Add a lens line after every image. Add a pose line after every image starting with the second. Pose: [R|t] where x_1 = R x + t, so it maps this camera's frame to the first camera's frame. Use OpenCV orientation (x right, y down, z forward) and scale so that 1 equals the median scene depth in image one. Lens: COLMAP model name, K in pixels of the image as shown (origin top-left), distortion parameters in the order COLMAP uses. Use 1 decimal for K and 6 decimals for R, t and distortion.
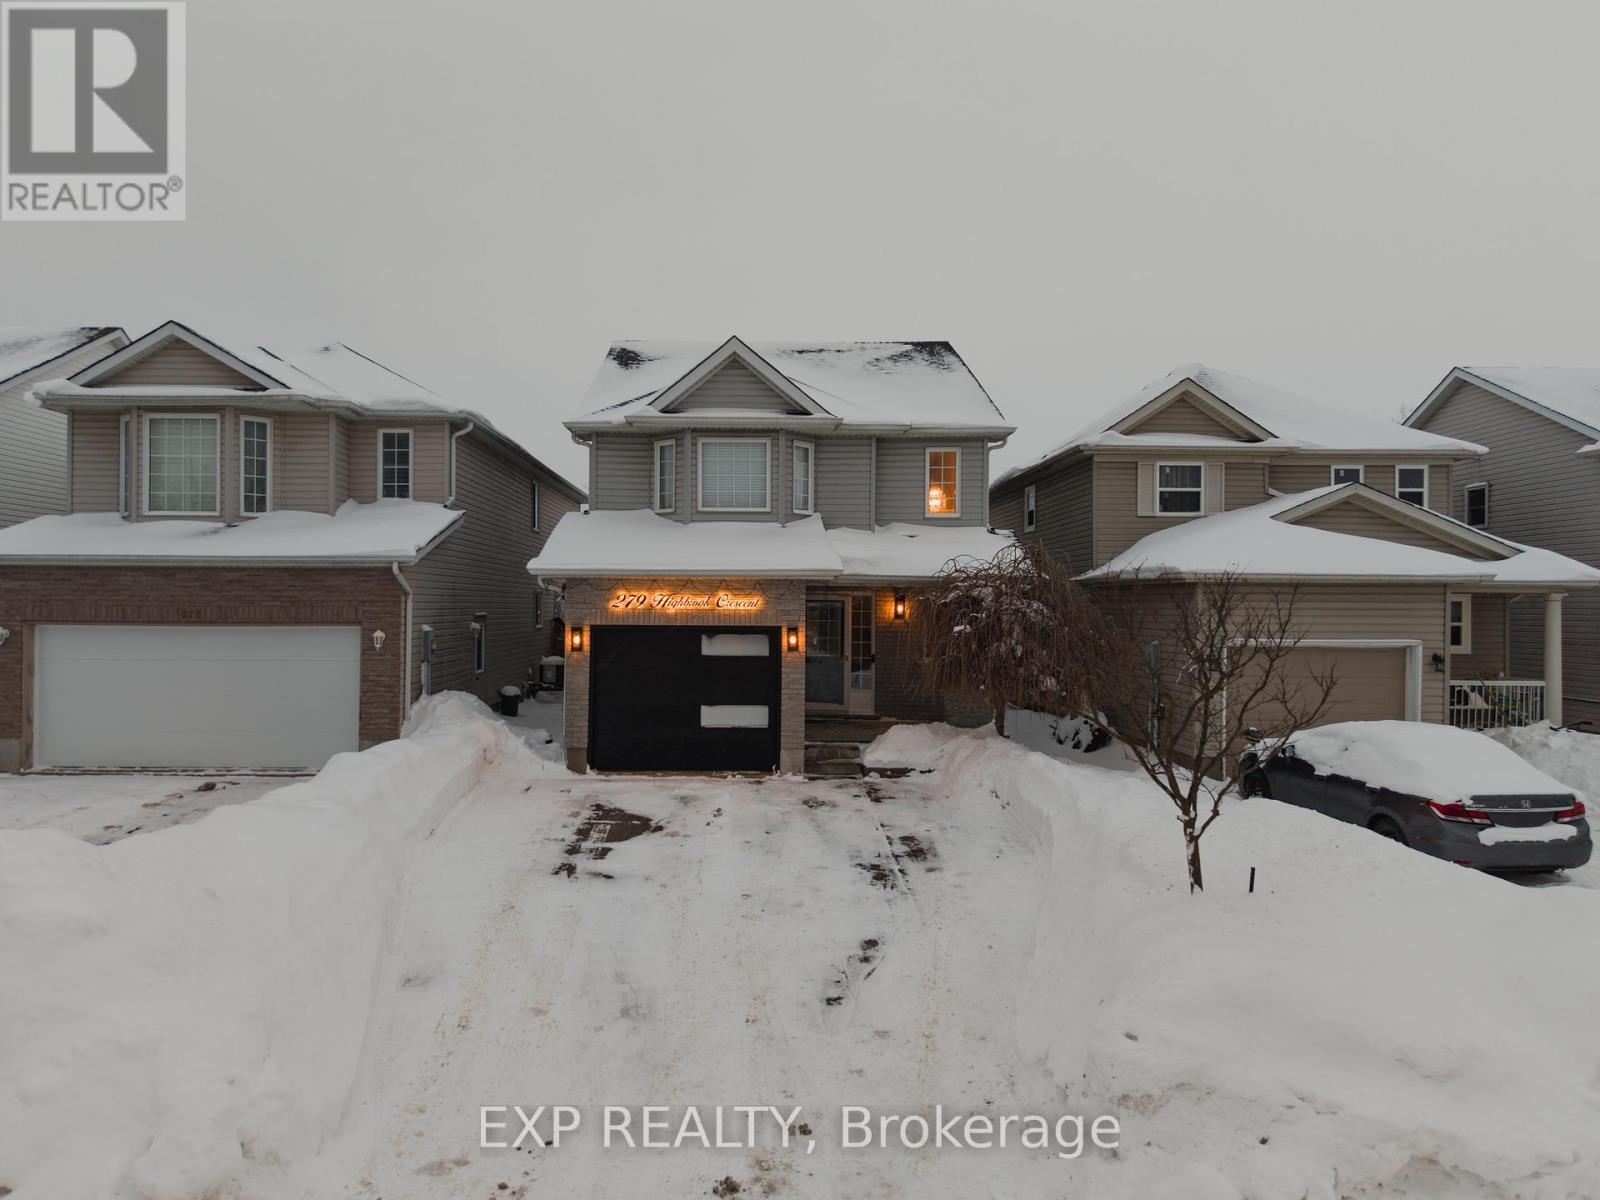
lens RADIAL K [[1153.2, 0, 732.1], [0, 1153.2, 599.1], [0, 0, 1]] dist [0.047574, -0.051837]
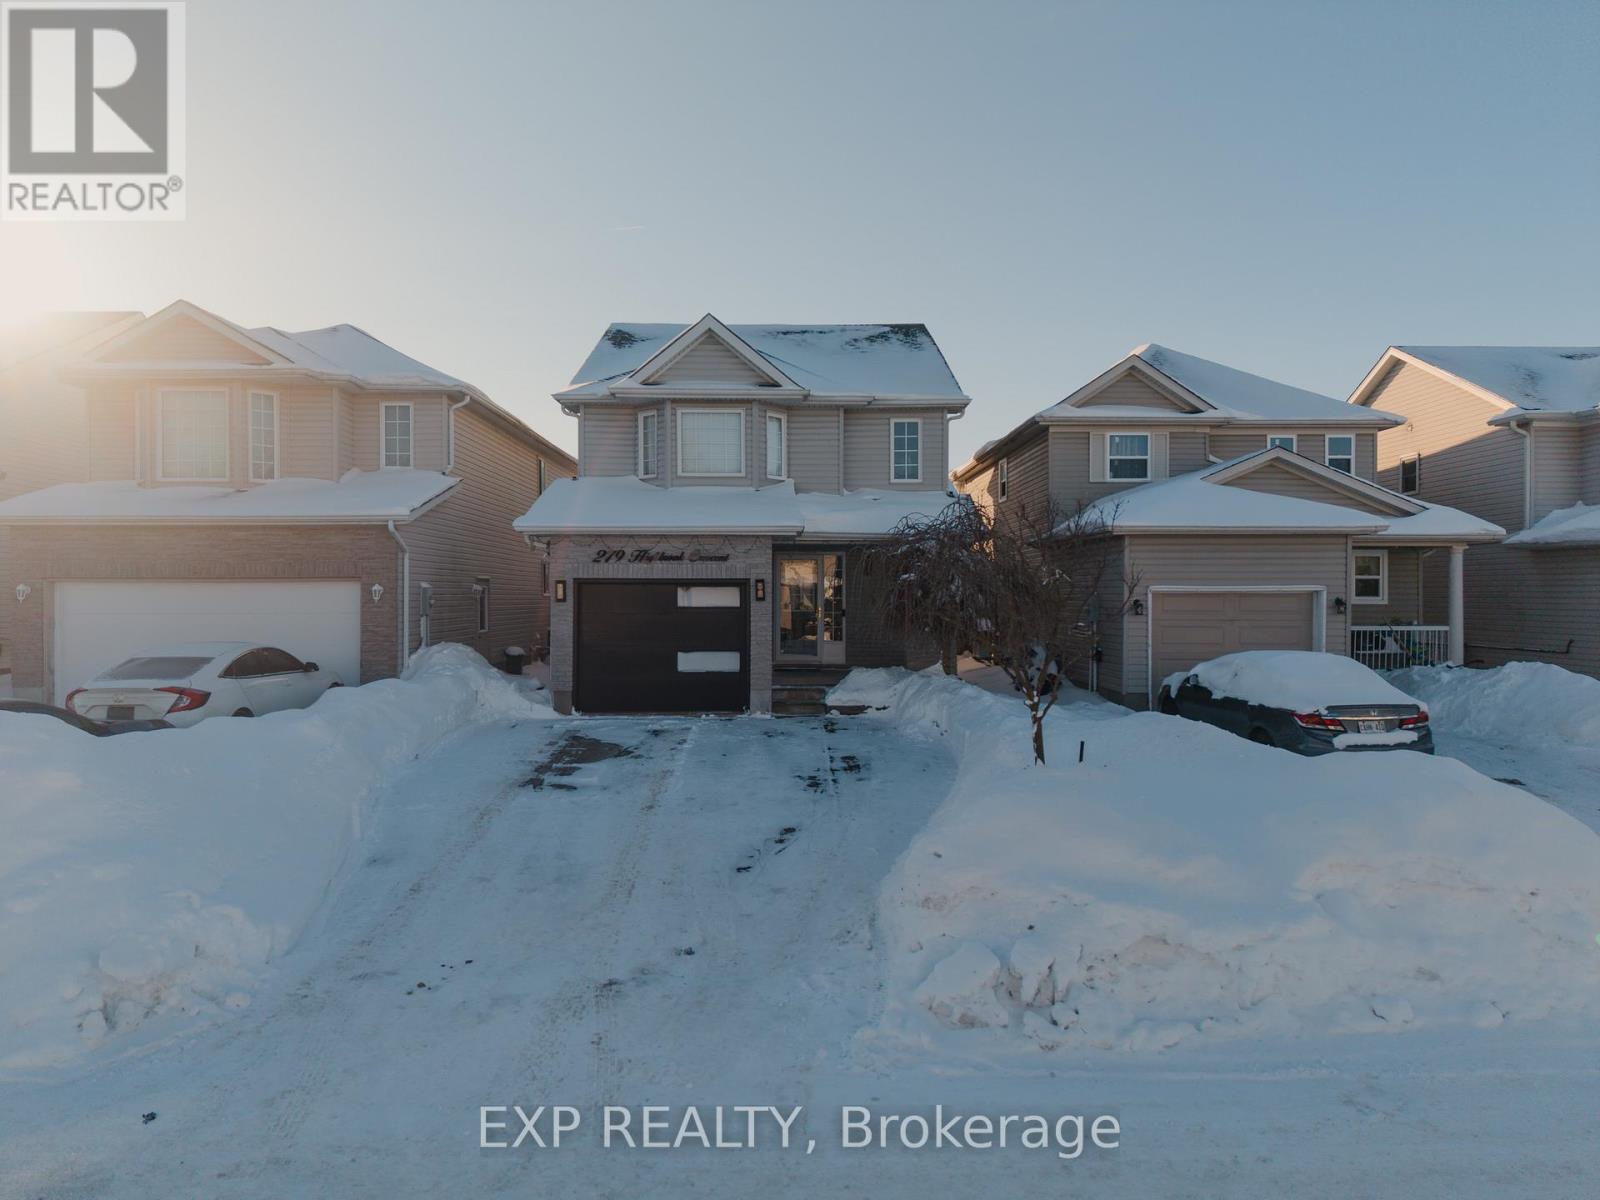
lens RADIAL K [[1127.1, 0, 800.0], [0, 1127.1, 600.0], [0, 0, 1]] dist [0.060162, -0.074854]
pose [[0.999656, -0.008249, 0.024884, 0.062402], [0.008061, 0.999938, 0.007650, 0.035674], [-0.024946, -0.007447, 0.999661, -0.069874]]
